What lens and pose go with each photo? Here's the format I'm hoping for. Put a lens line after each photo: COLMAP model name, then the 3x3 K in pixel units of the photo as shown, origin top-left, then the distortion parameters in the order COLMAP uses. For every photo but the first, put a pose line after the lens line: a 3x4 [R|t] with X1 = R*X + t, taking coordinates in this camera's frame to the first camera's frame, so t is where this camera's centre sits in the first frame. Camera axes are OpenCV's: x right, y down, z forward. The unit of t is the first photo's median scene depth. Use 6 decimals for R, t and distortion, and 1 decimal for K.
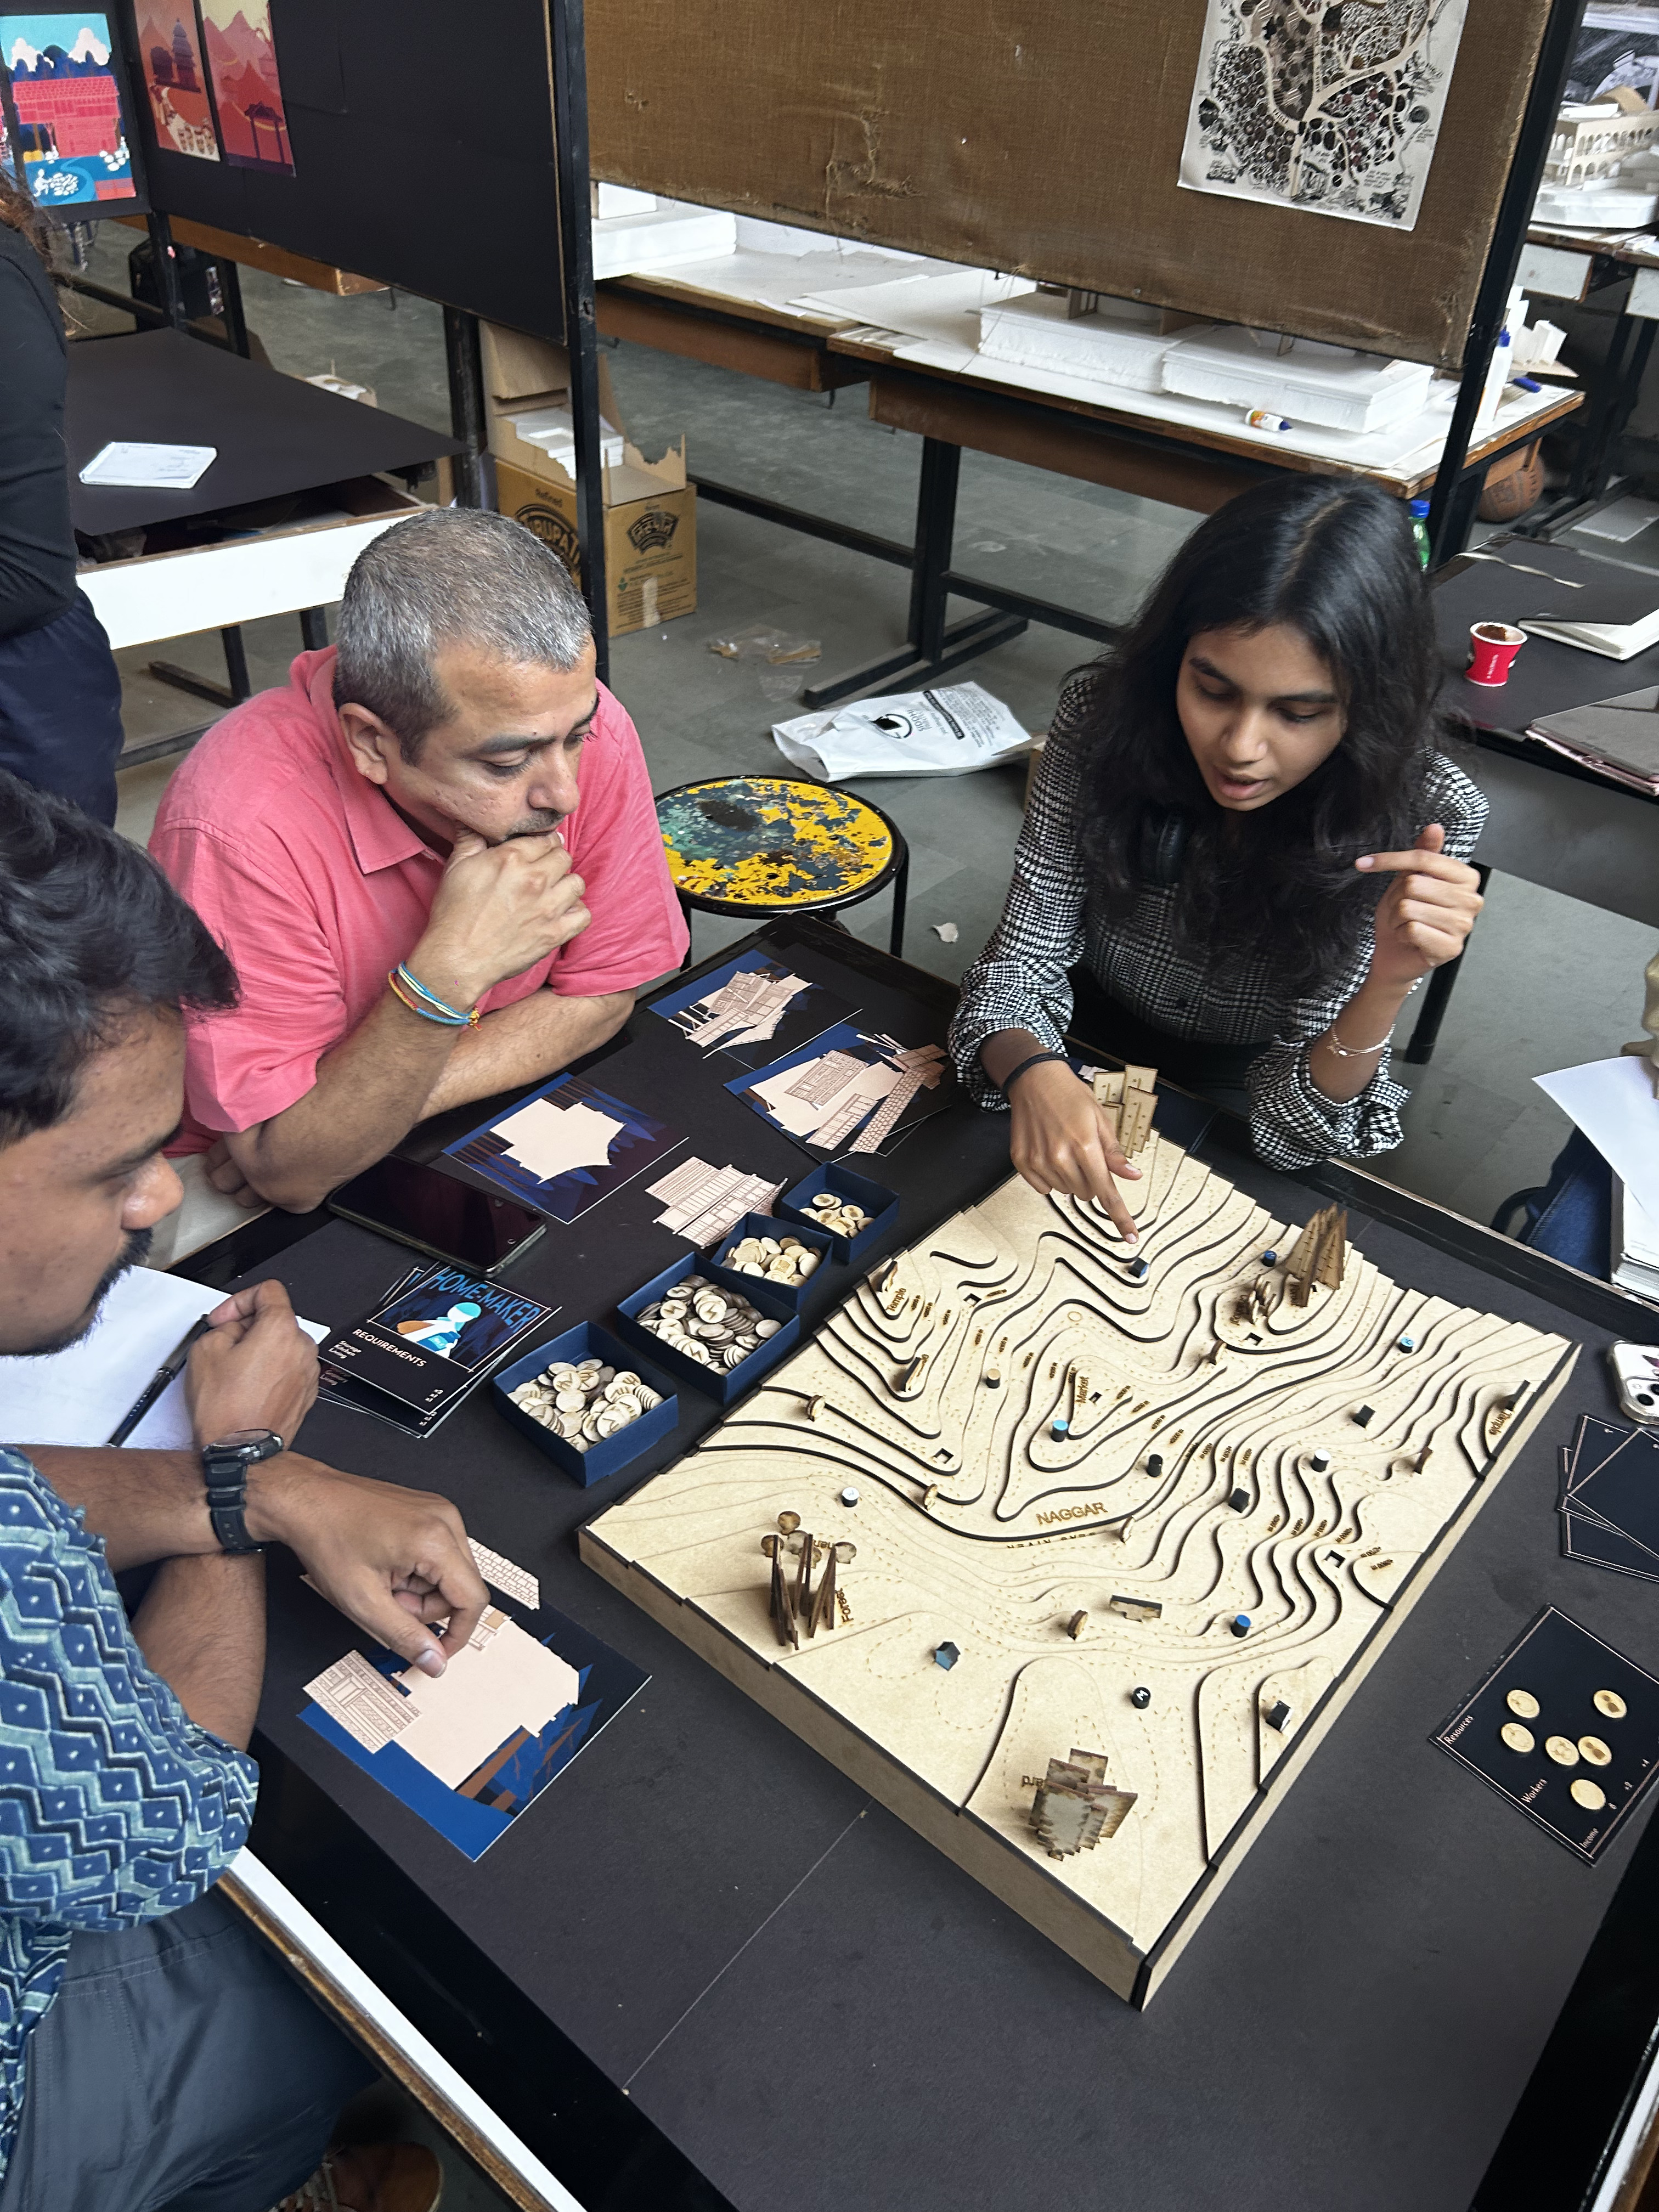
lens RADIAL K [[1672.8, 0, 822.1], [0, 1672.8, 1110.0], [0, 0, 1]] dist [0.039275, -0.065528]
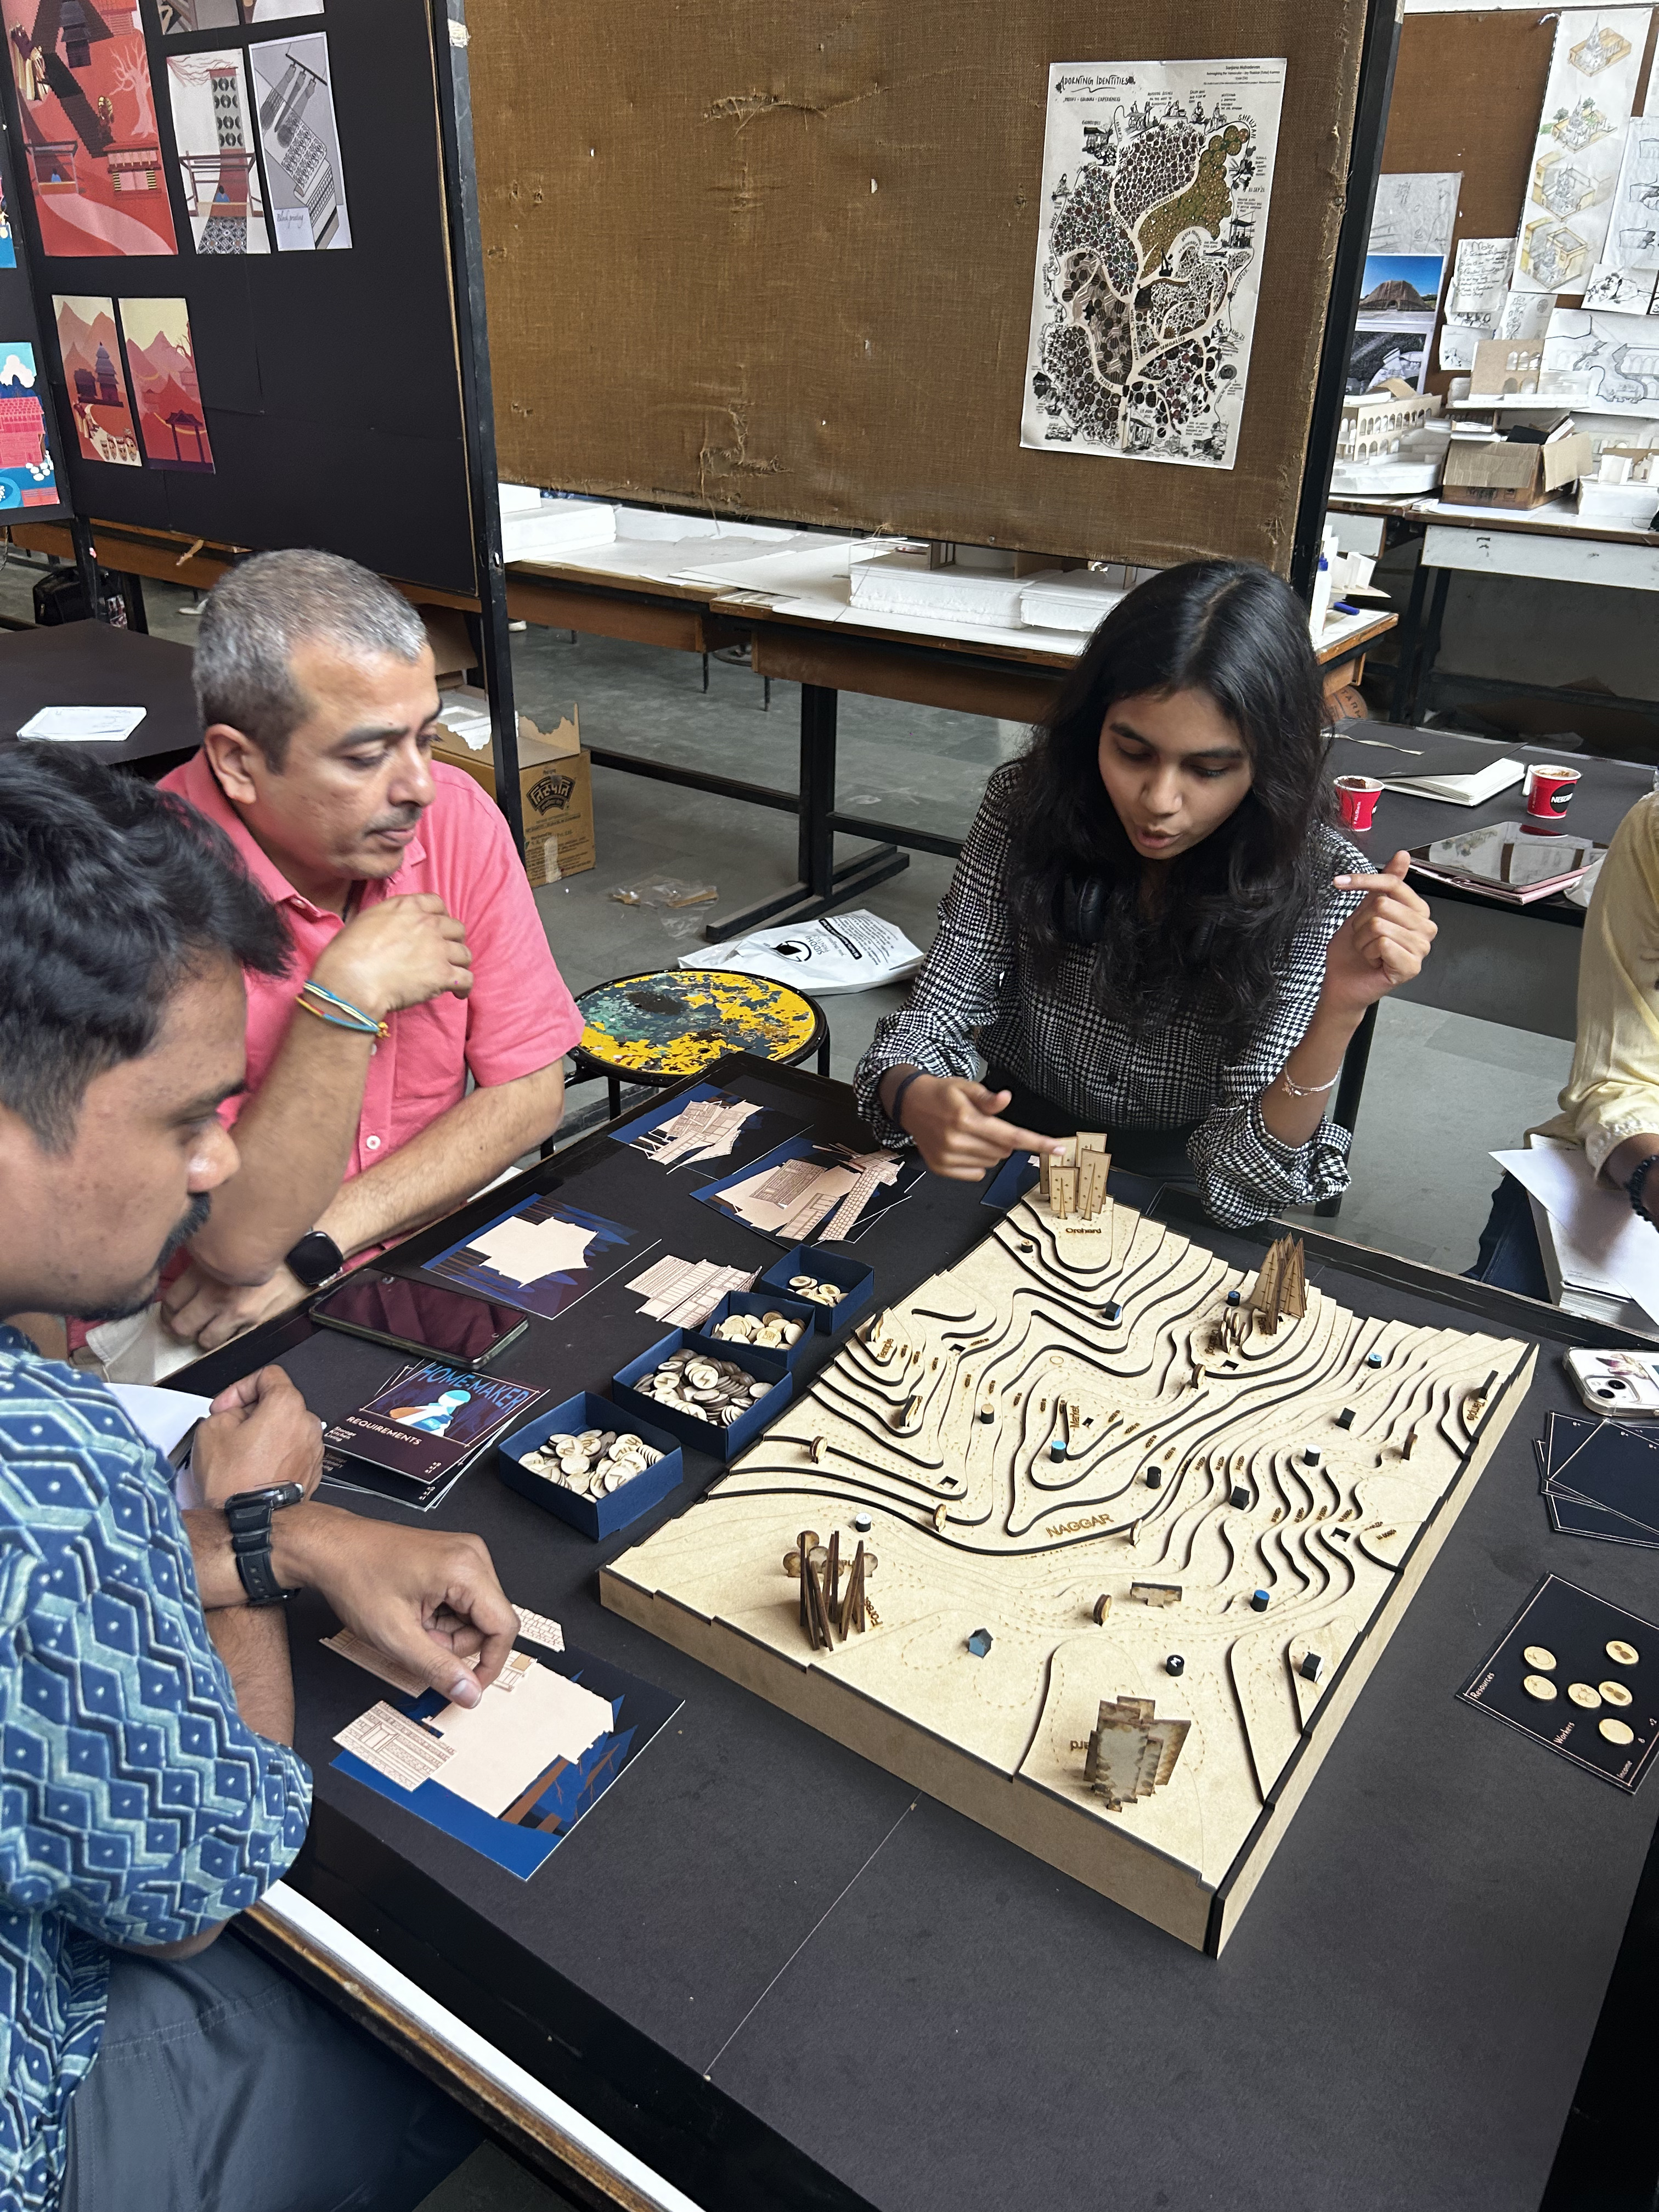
lens RADIAL K [[1665.5, 0, 802.3], [0, 1665.5, 1110.7], [0, 0, 1]] dist [0.036506, -0.063235]
pose [[0.996398, -0.064535, 0.055019, -0.053998], [0.072727, 0.983947, -0.162972, 0.134037], [-0.043618, 0.166386, 0.985095, -0.031267]]
